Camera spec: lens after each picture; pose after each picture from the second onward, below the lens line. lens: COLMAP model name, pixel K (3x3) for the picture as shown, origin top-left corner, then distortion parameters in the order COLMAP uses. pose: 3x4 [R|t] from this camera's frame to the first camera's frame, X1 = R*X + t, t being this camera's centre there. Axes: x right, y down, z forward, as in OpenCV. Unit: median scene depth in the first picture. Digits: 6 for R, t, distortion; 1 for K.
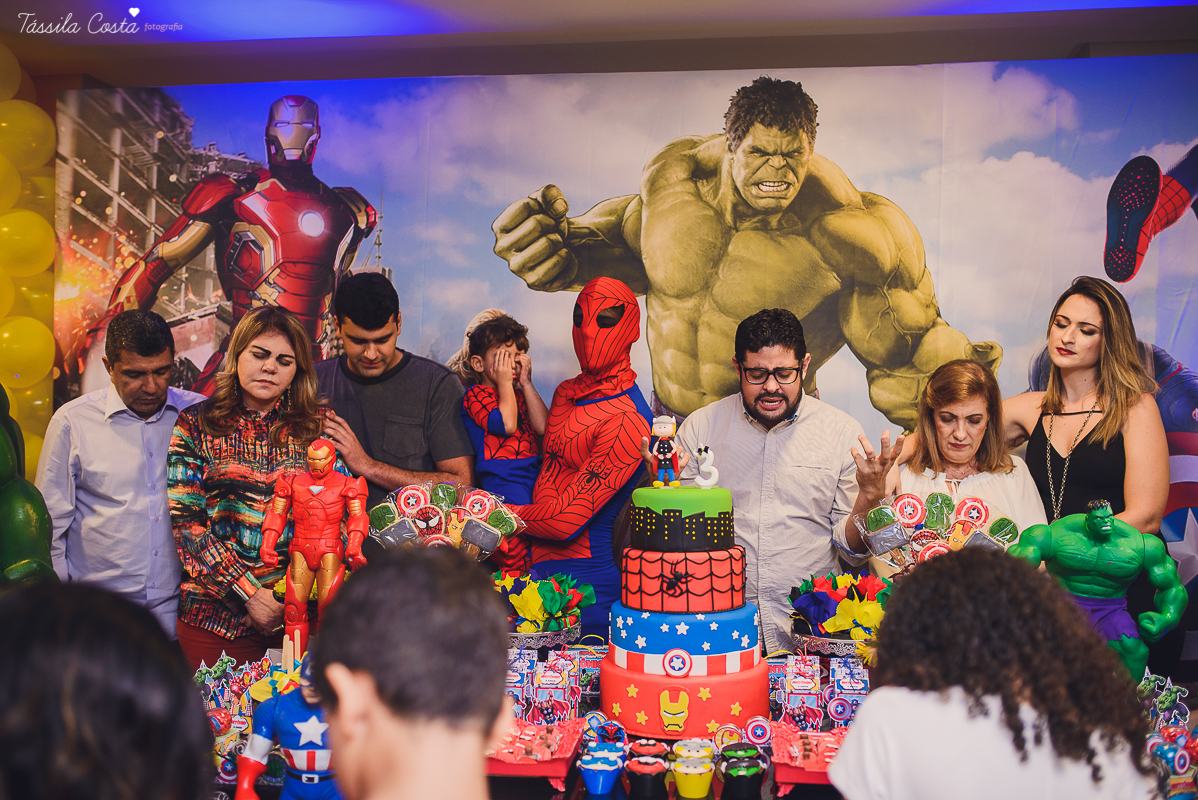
lens RADIAL K [[1177.1, 0, 599.0], [0, 1177.1, 400.0], [0, 0, 1]] dist [-0.029106, -0.014320]
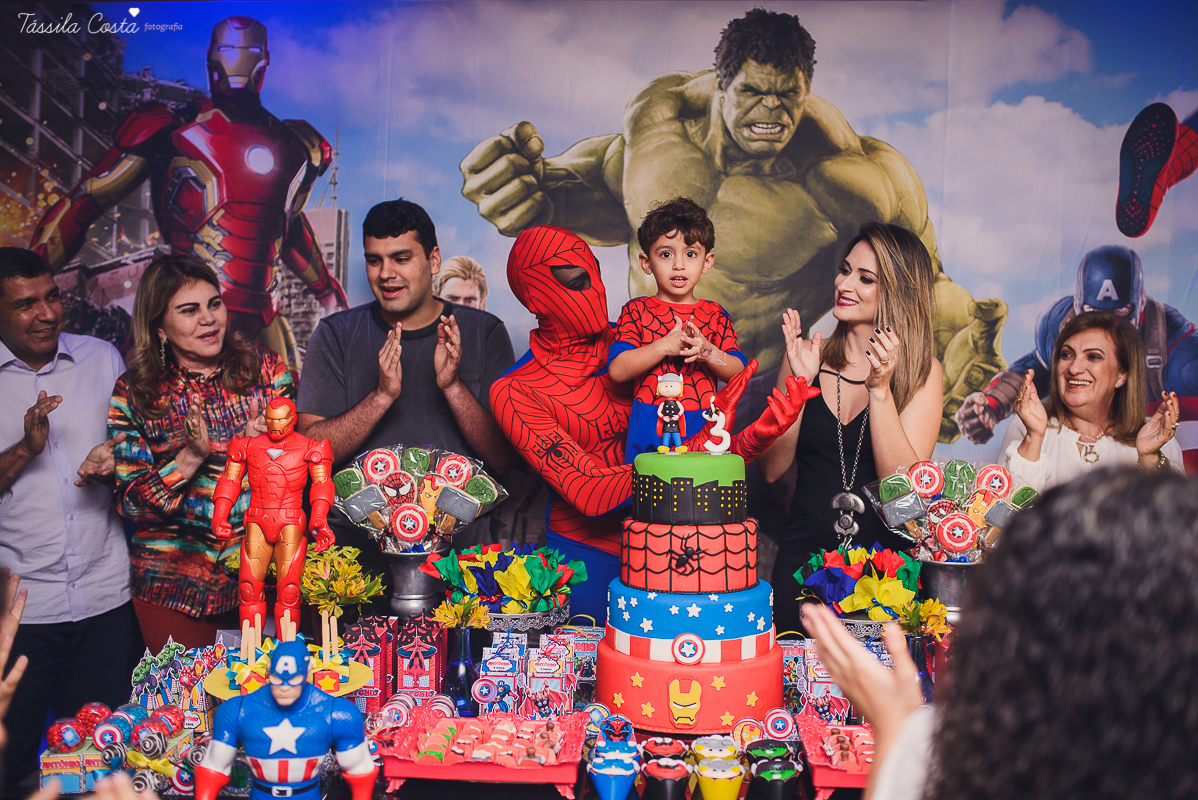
lens RADIAL K [[1175.1, 0, 599.4], [0, 1175.1, 406.5], [0, 0, 1]] dist [-0.039661, 0.044720]
pose [[0.998127, 0.007061, 0.060760, -0.038156], [-0.009336, 0.999263, 0.037238, 0.004247], [-0.060452, -0.037736, 0.997458, 0.079743]]
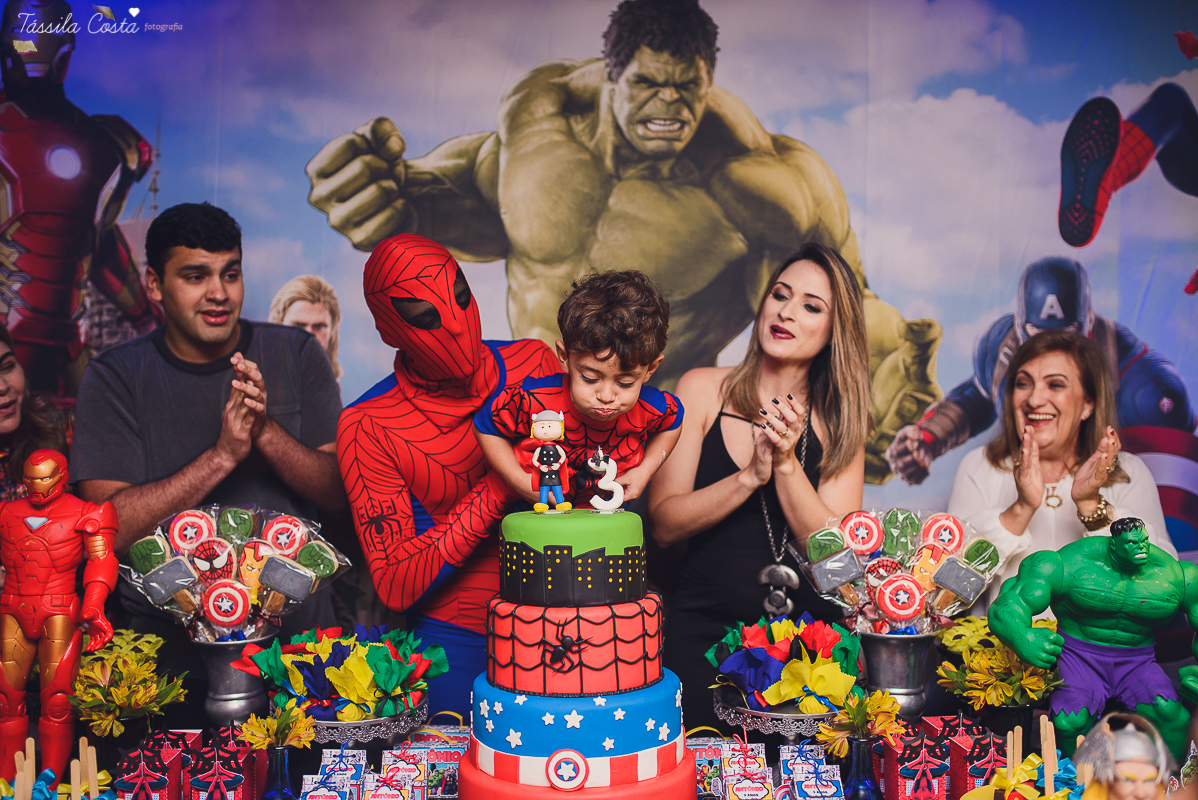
lens RADIAL K [[1175.1, 0, 599.4], [0, 1175.1, 406.5], [0, 0, 1]] dist [-0.039661, 0.044720]
pose [[0.990507, -0.007302, 0.137271, -0.006780], [0.006372, 0.999954, 0.007212, 0.004403], [-0.137317, -0.006269, 0.990507, 0.214646]]
